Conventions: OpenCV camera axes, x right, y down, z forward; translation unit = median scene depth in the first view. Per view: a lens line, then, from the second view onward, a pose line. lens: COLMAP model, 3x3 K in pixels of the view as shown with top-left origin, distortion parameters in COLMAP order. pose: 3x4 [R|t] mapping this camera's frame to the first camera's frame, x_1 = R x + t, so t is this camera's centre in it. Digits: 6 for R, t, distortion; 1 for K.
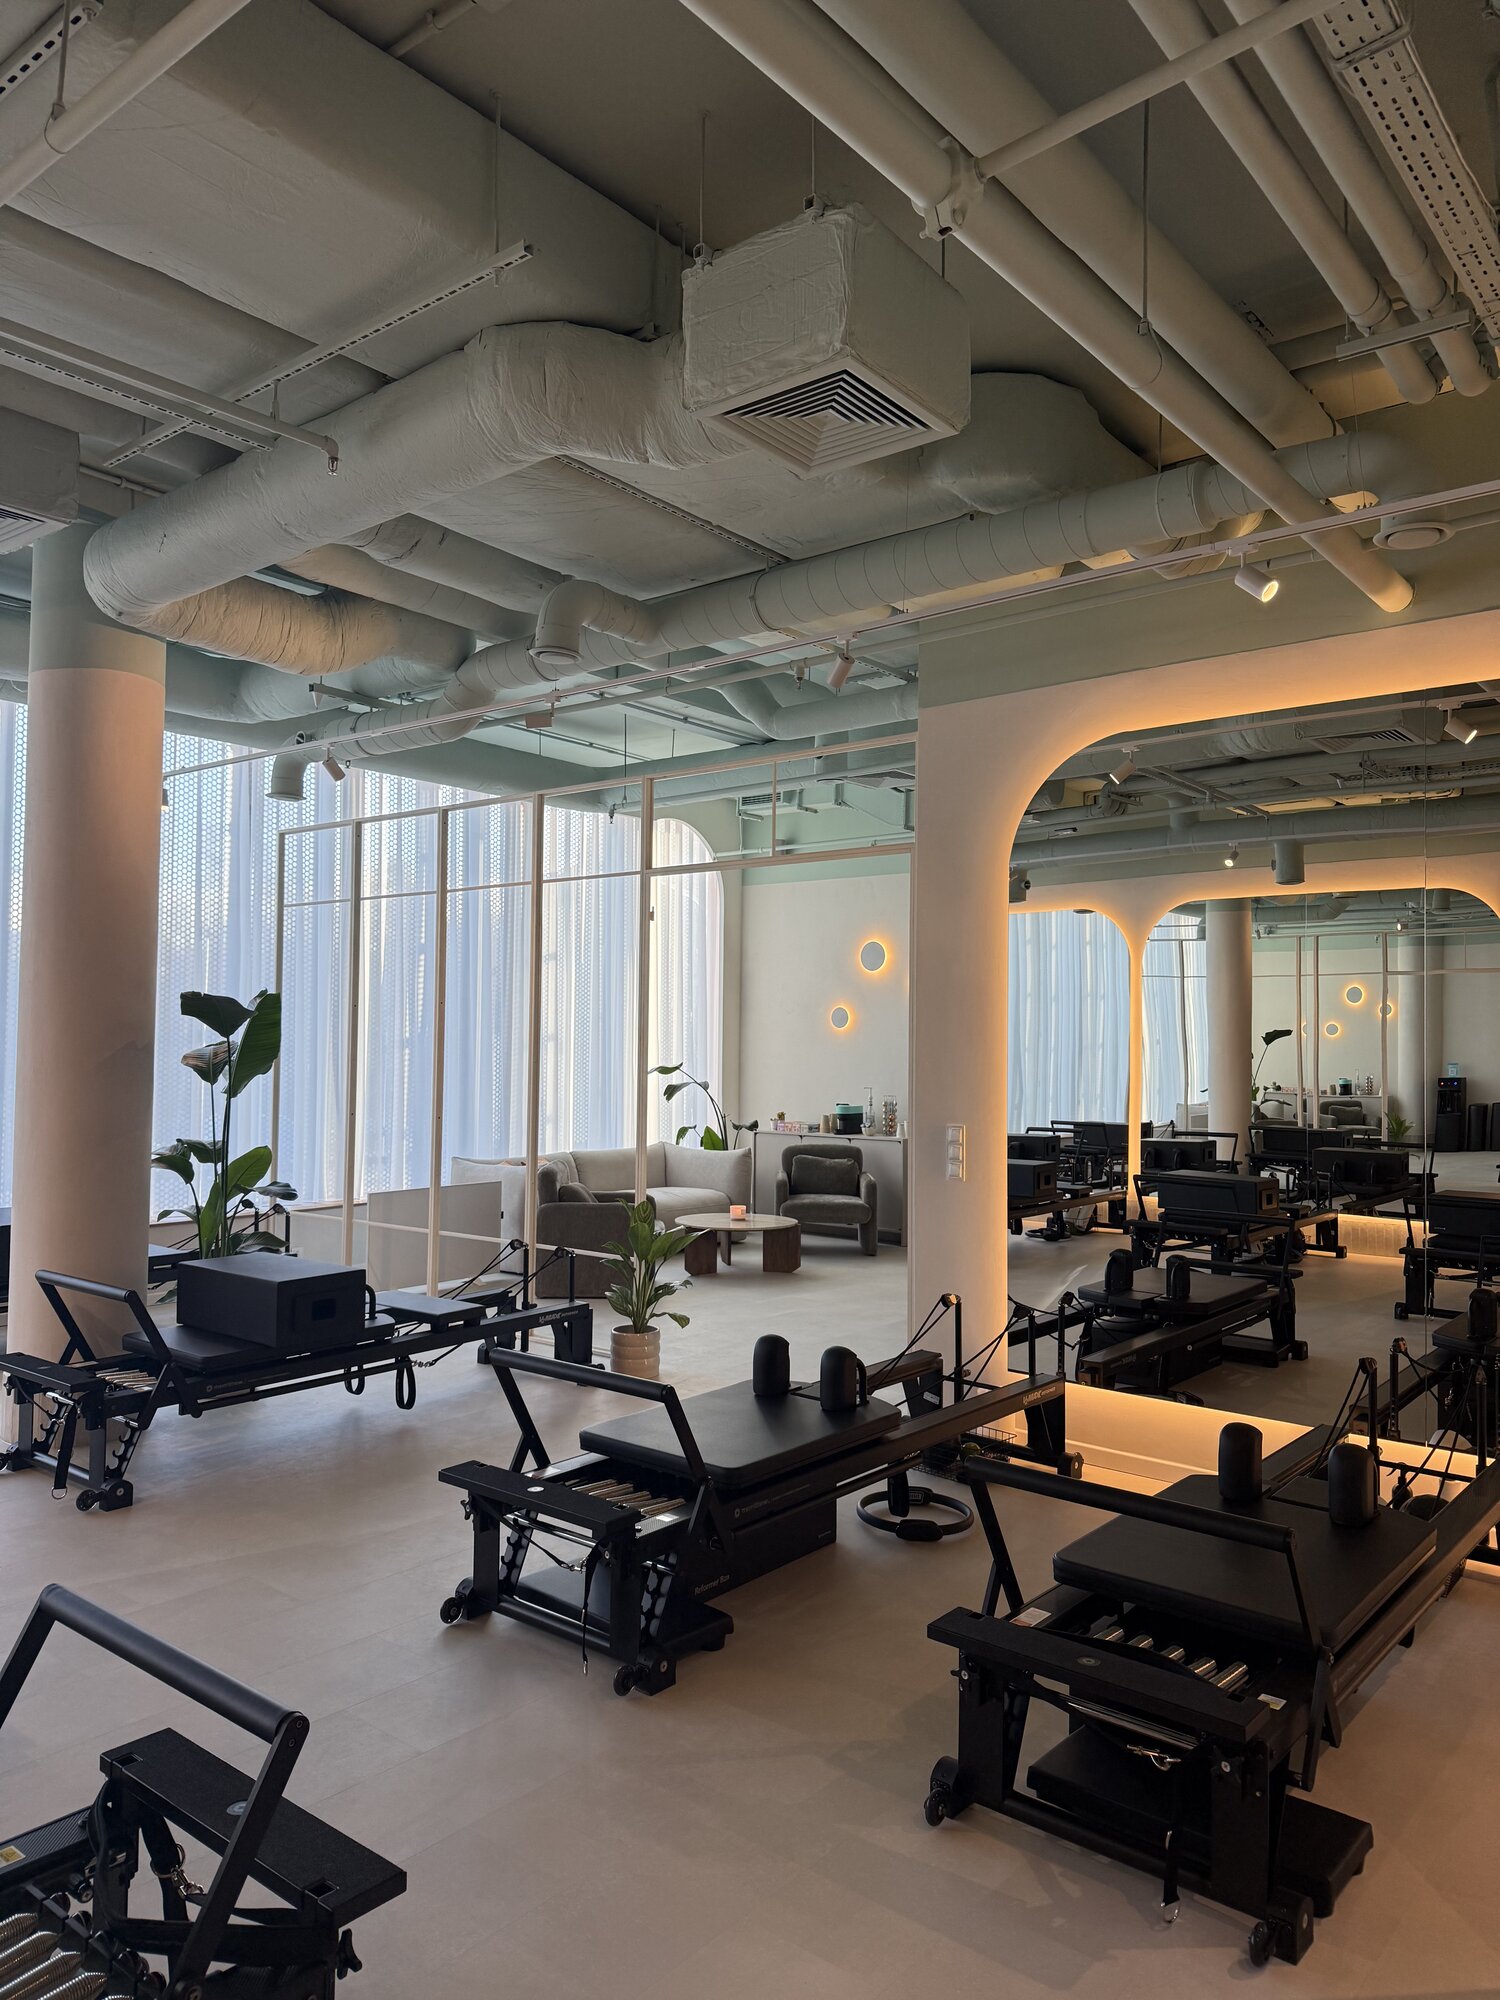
lens RADIAL K [[1403.3, 0, 751.7], [0, 1403.3, 998.2], [0, 0, 1]] dist [0.019183, -0.037614]
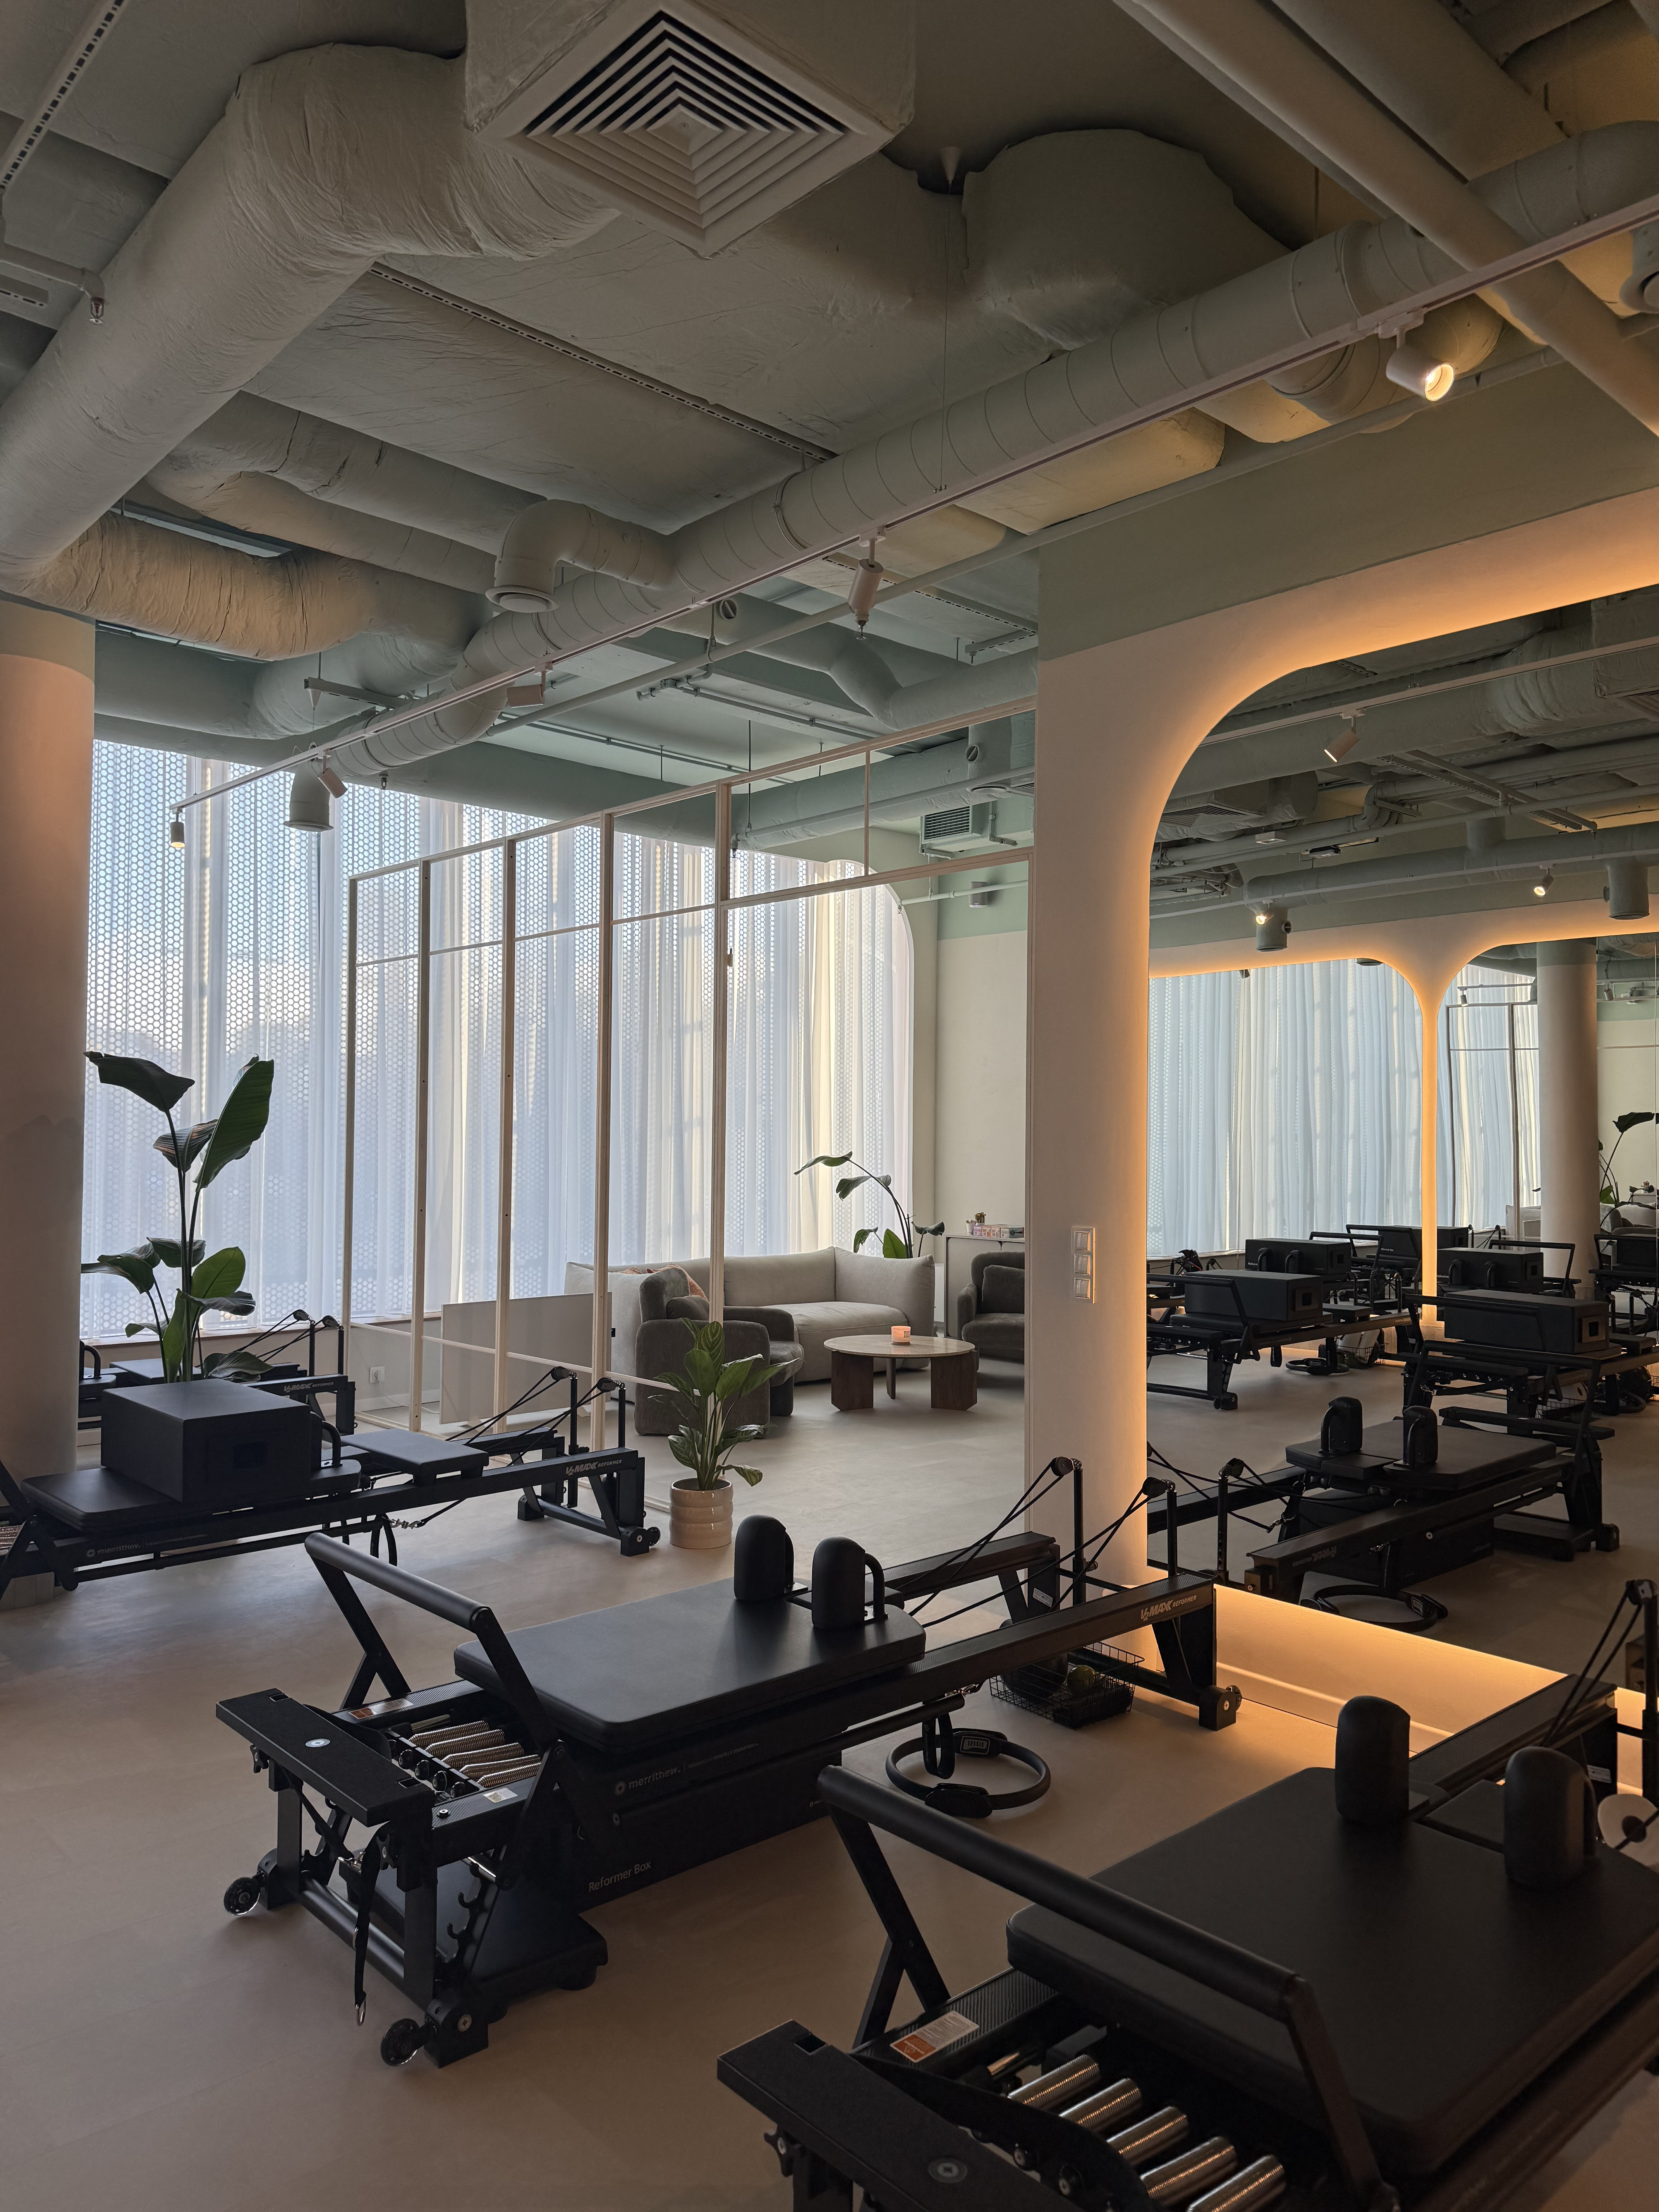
lens RADIAL K [[1552.1, 0, 825.1], [0, 1552.1, 1117.4], [0, 0, 1]] dist [0.019183, -0.037614]
pose [[0.989541, -0.002585, -0.144227, 0.126514], [0.005288, 0.999817, 0.018359, 0.016371], [0.144153, -0.018930, 0.989374, 0.172192]]
